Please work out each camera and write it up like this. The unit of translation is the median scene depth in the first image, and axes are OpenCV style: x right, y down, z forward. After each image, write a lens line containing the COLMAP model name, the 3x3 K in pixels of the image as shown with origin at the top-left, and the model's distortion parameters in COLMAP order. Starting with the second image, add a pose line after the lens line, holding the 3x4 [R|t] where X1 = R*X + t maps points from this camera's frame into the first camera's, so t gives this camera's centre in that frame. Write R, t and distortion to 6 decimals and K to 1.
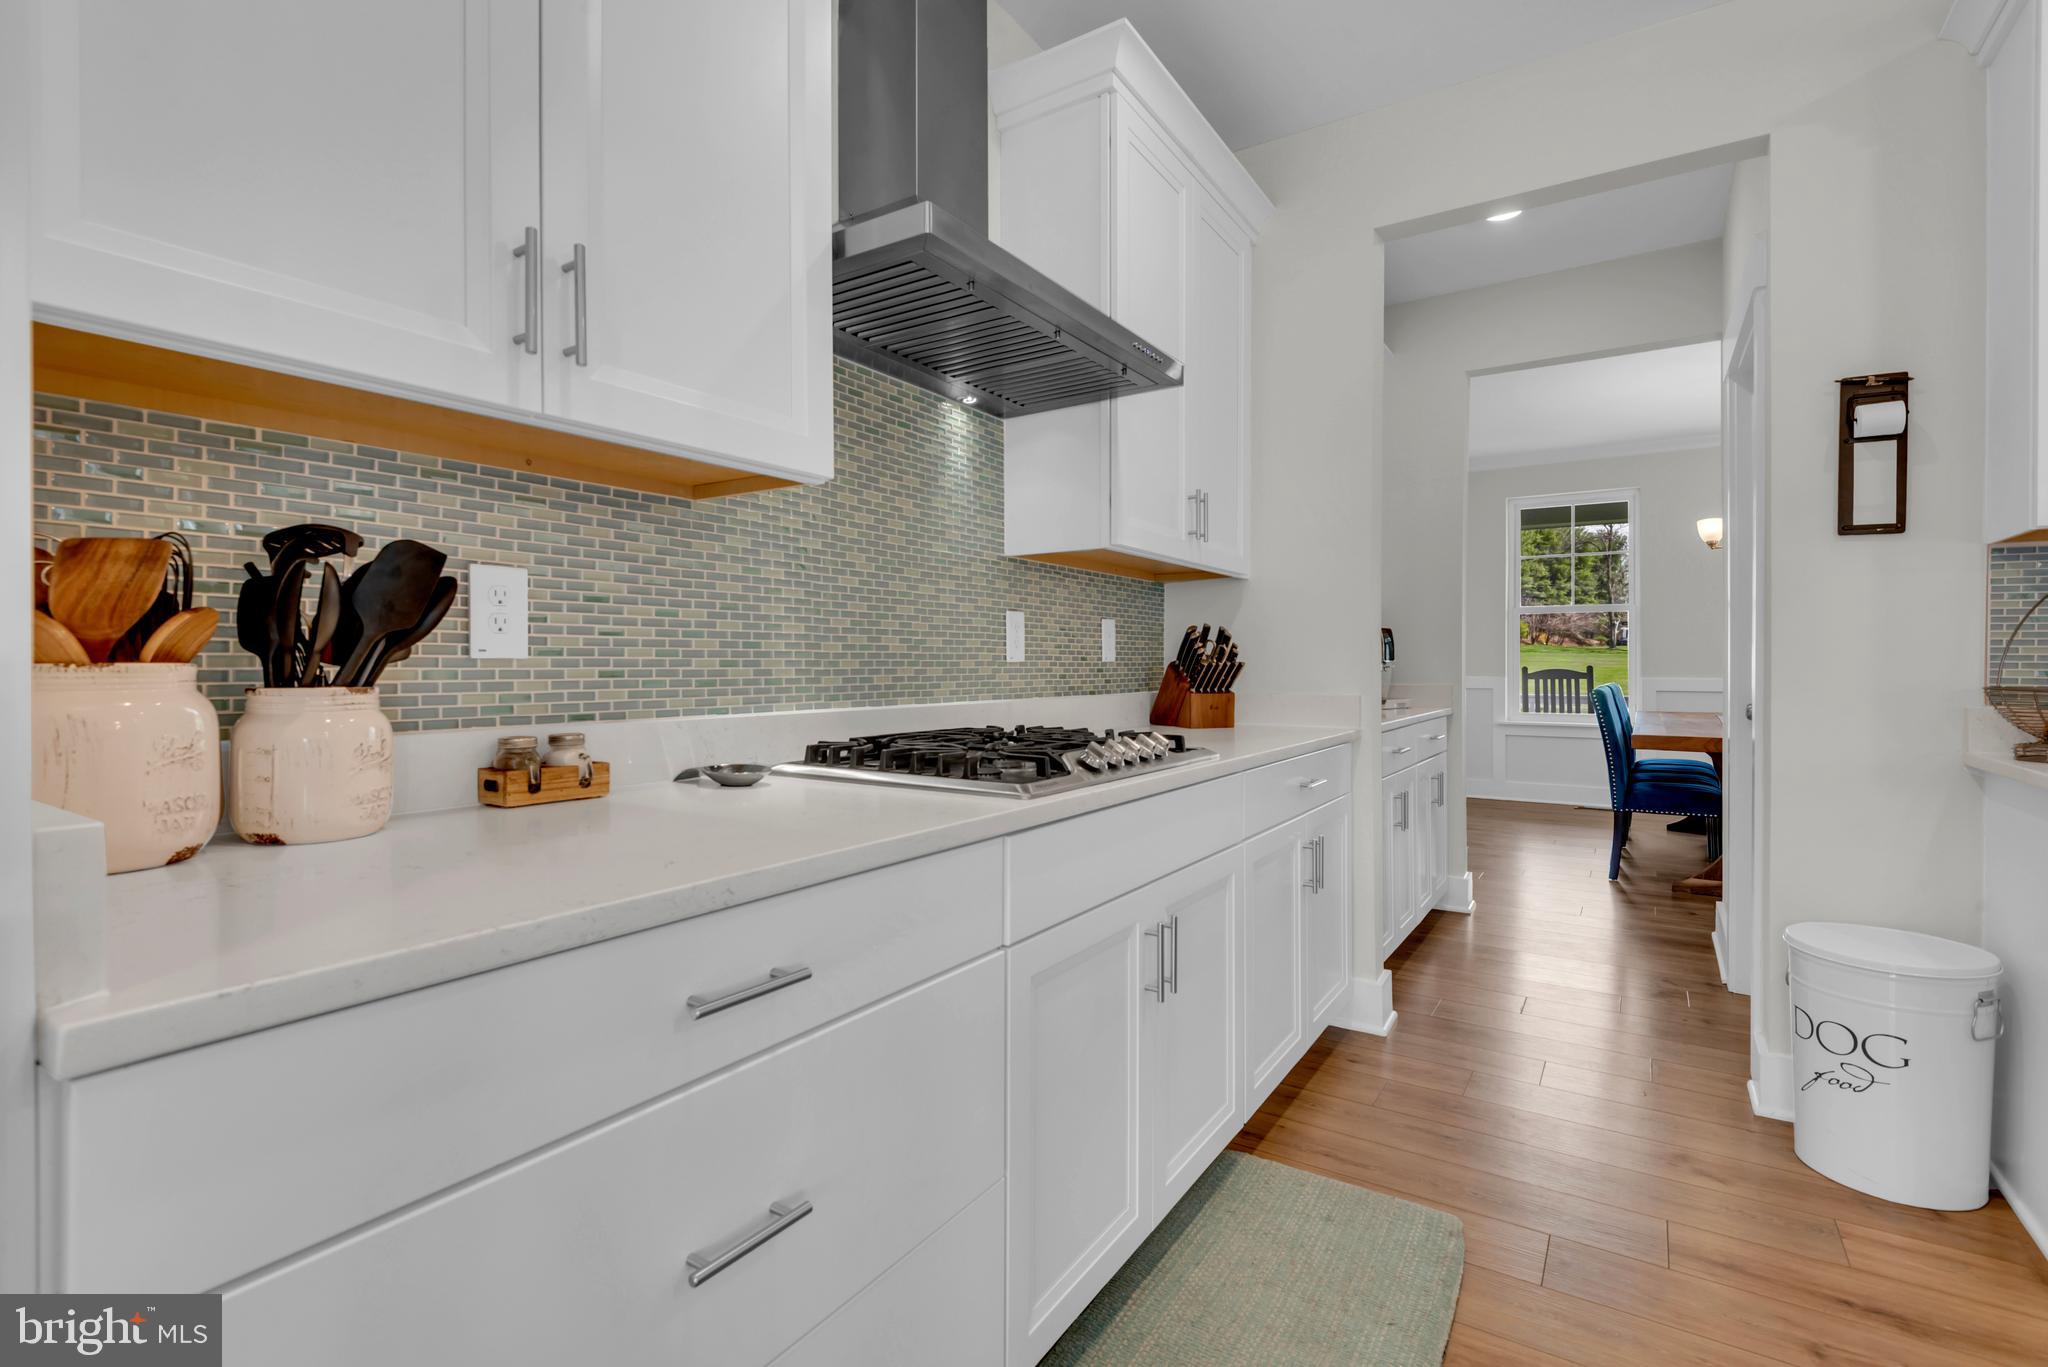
lens RADIAL K [[946.7, 0, 1020.4], [0, 946.7, 667.1], [0, 0, 1]] dist [0.033841, -0.017597]
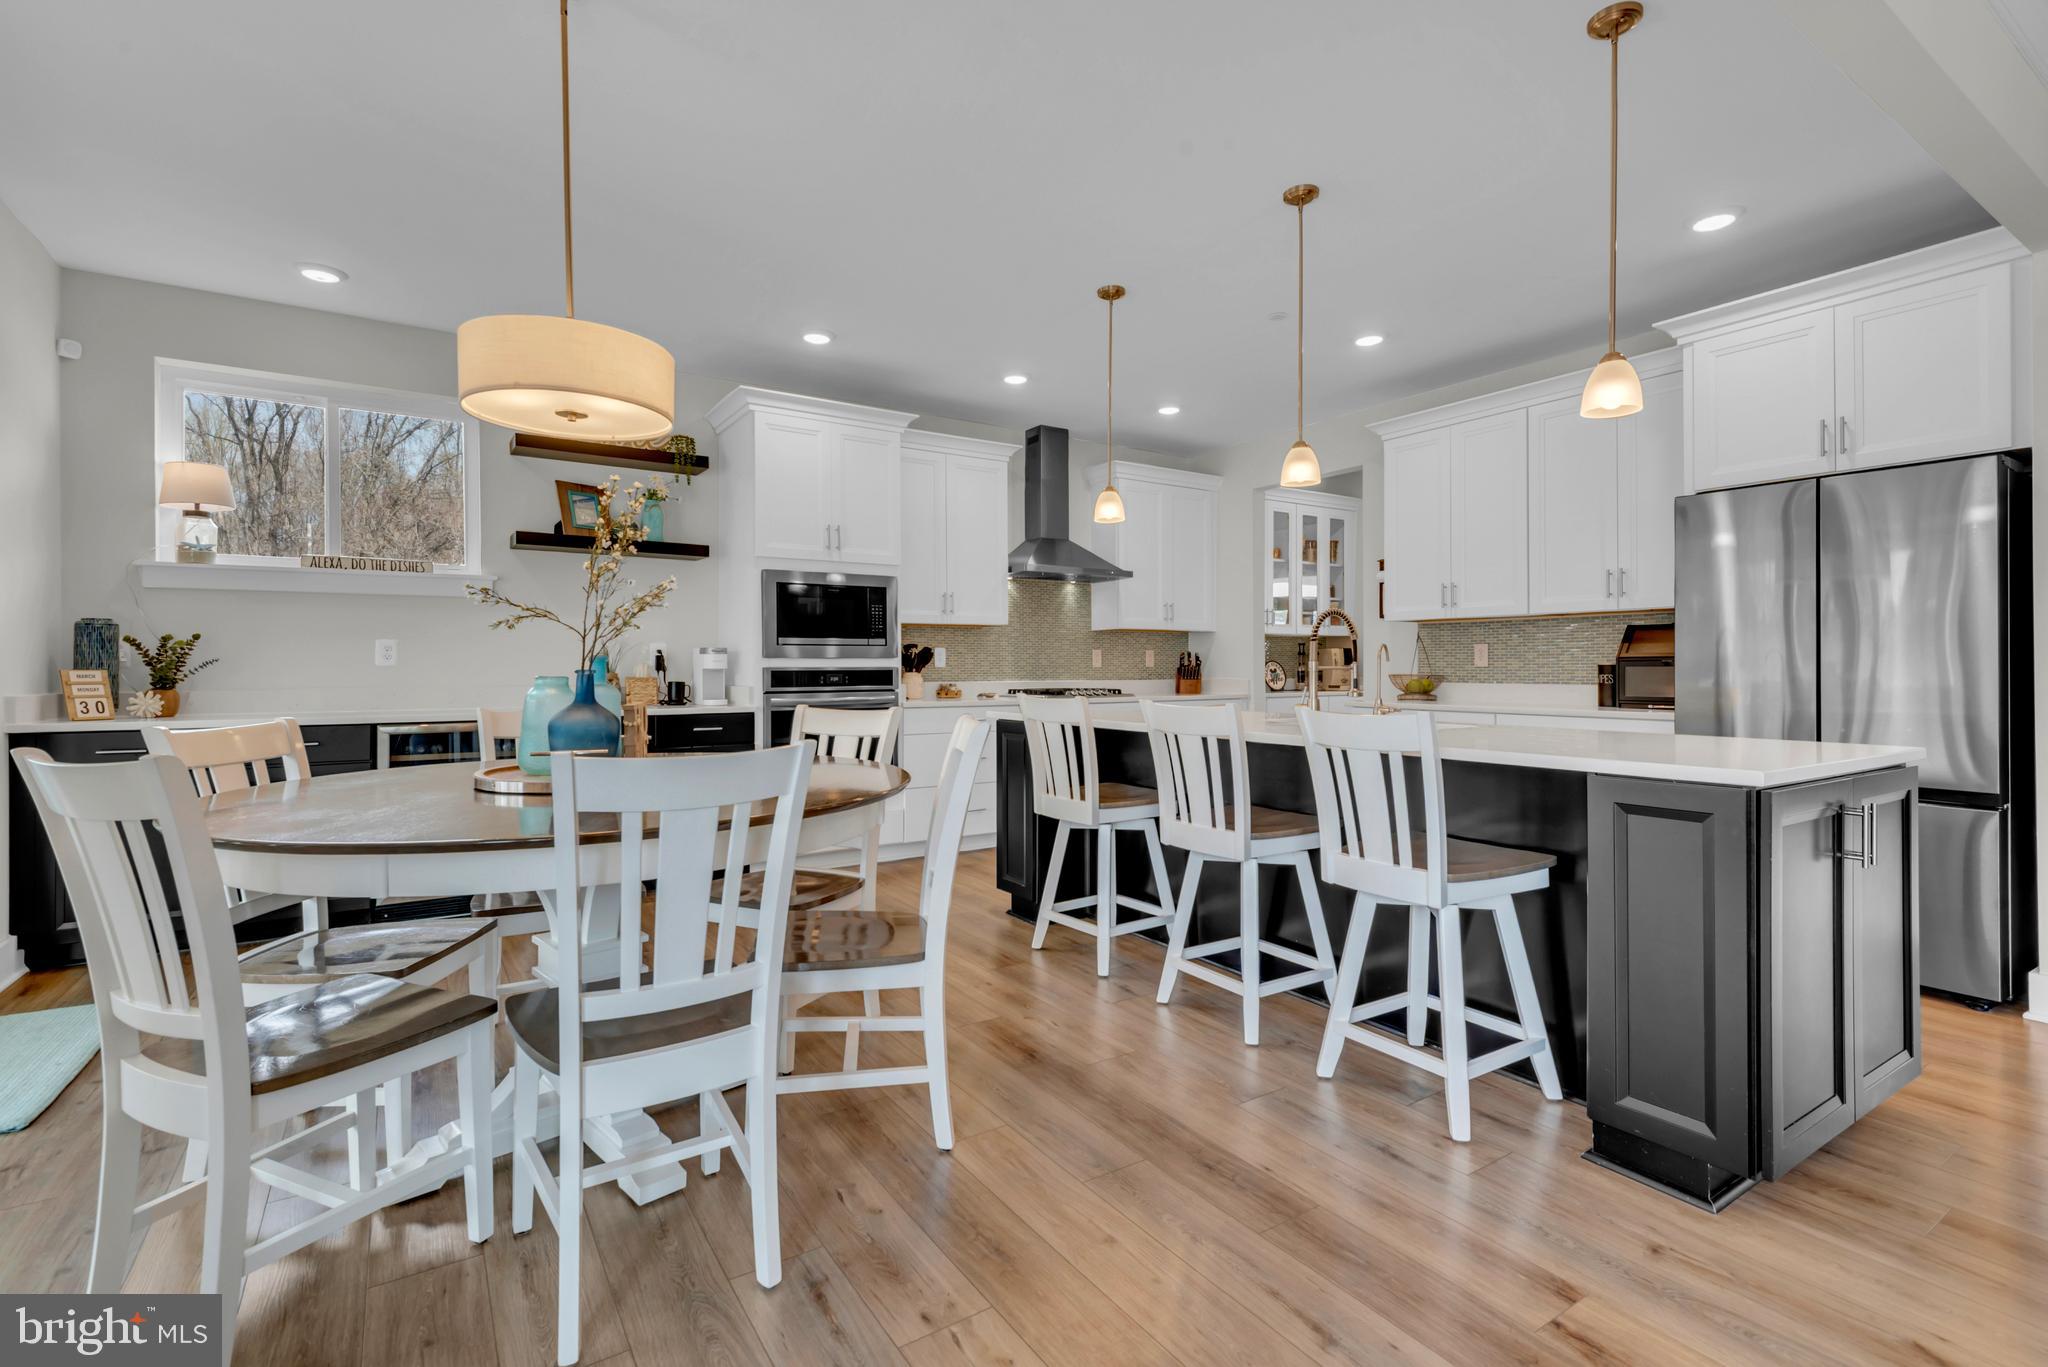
lens RADIAL K [[946.7, 0, 1020.4], [0, 946.7, 667.1], [0, 0, 1]] dist [0.033841, -0.017597]
pose [[0.917925, -0.004483, -0.396728, 0.897521], [0.002260, 0.999979, -0.006070, 0.010612], [0.396747, 0.004676, 0.917916, -1.681249]]
